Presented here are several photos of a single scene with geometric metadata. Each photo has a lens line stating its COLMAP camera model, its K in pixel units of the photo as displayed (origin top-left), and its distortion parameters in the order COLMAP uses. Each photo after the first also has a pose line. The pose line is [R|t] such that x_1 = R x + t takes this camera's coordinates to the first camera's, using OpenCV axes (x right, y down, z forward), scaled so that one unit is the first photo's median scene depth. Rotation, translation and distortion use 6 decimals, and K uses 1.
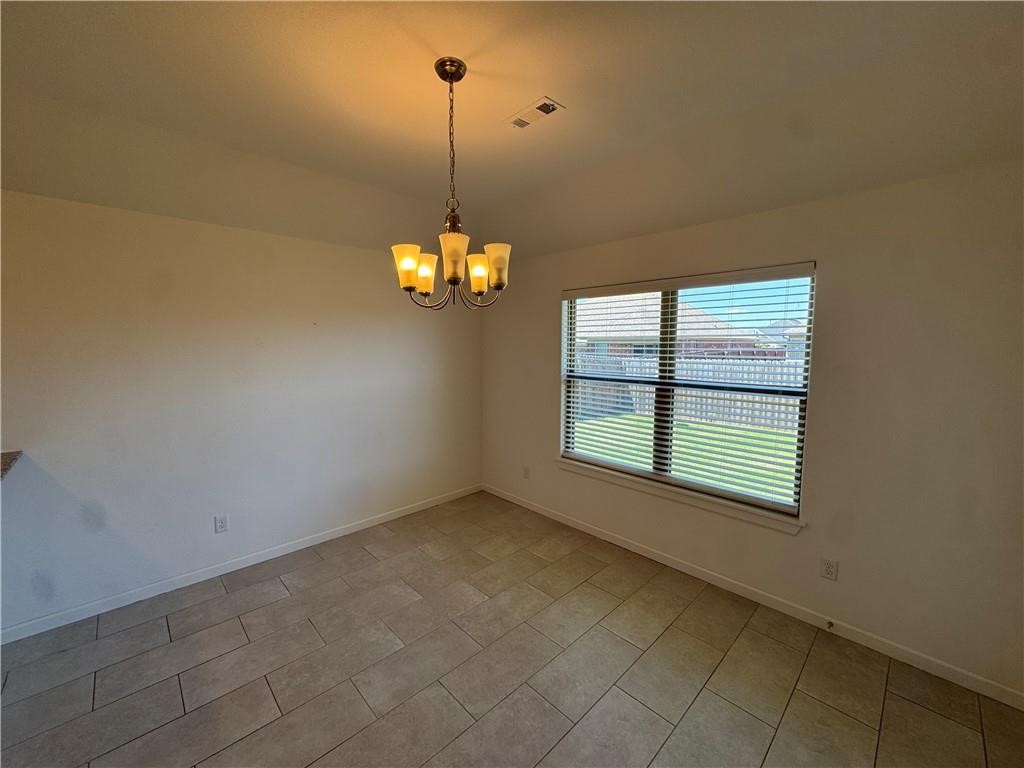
lens RADIAL K [[409.2, 0, 514.5], [0, 409.2, 385.0], [0, 0, 1]] dist [-0.000496, -0.000240]
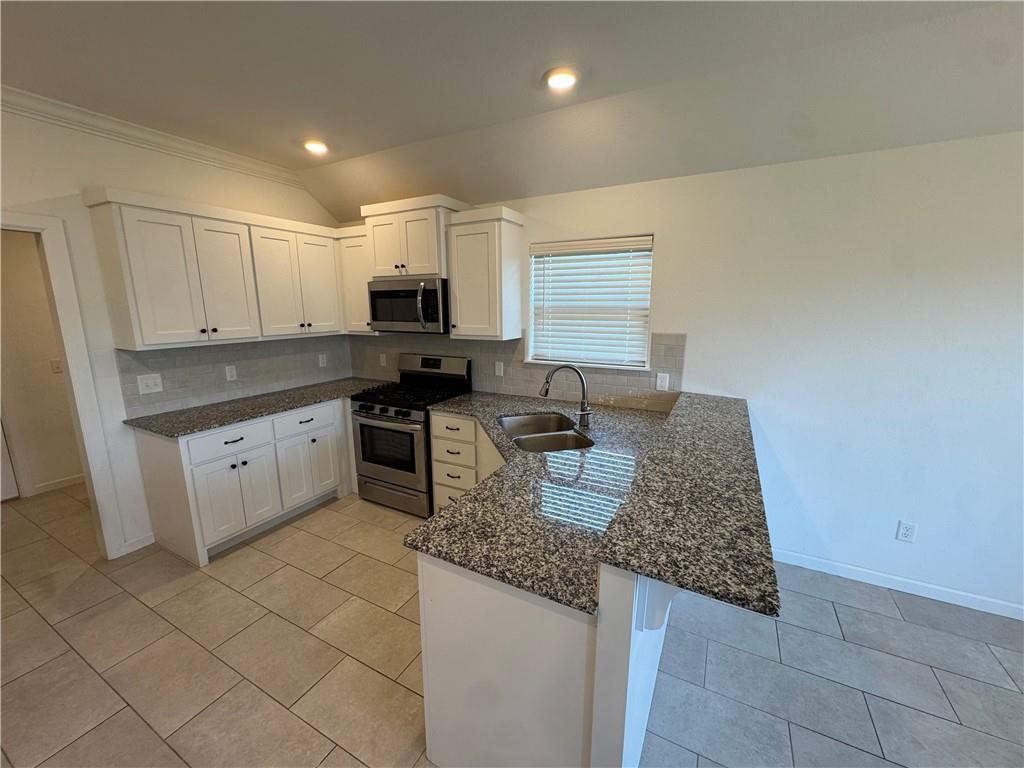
lens RADIAL K [[409.2, 0, 511.4], [0, 409.2, 378.4], [0, 0, 1]] dist [-0.000496, -0.000240]
pose [[0.303603, 0.166493, -0.938139, -0.264302], [-0.093478, 0.985069, 0.144570, -0.004651], [0.948202, 0.043803, 0.314634, -0.010651]]
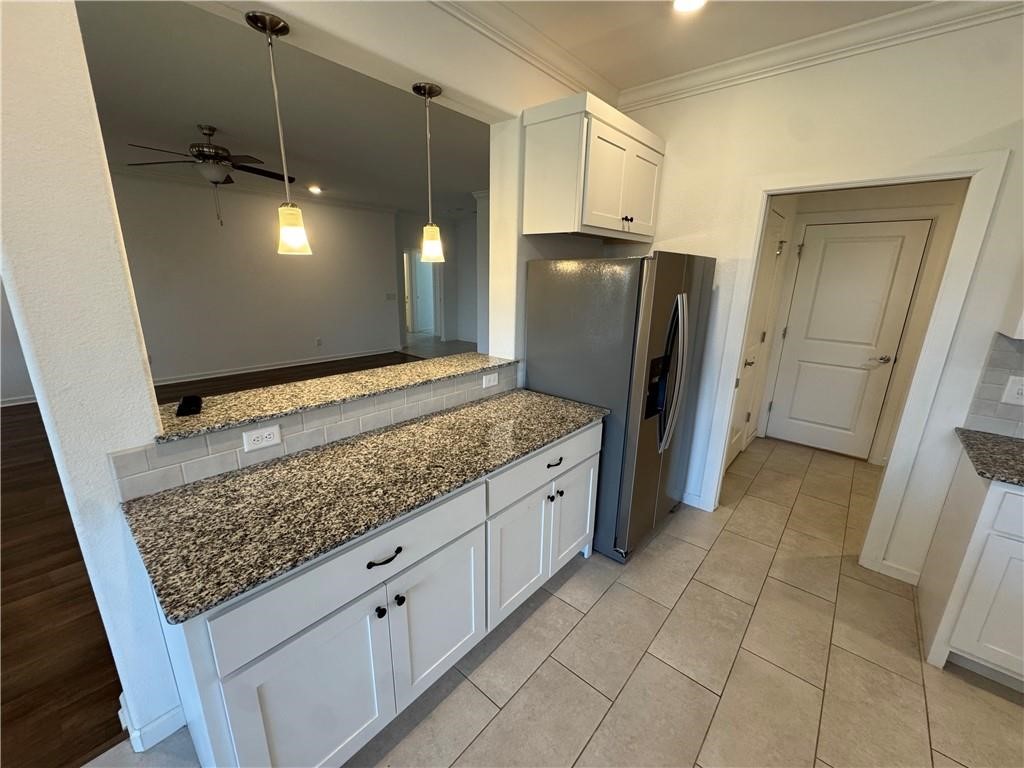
lens RADIAL K [[409.2, 0, 517.1], [0, 409.2, 386.4], [0, 0, 1]] dist [-0.000496, -0.000240]
pose [[-0.995838, -0.001512, -0.091129, -0.653645], [-0.034621, 0.931194, 0.362877, 0.019122], [0.084310, 0.364522, -0.927370, 0.012073]]
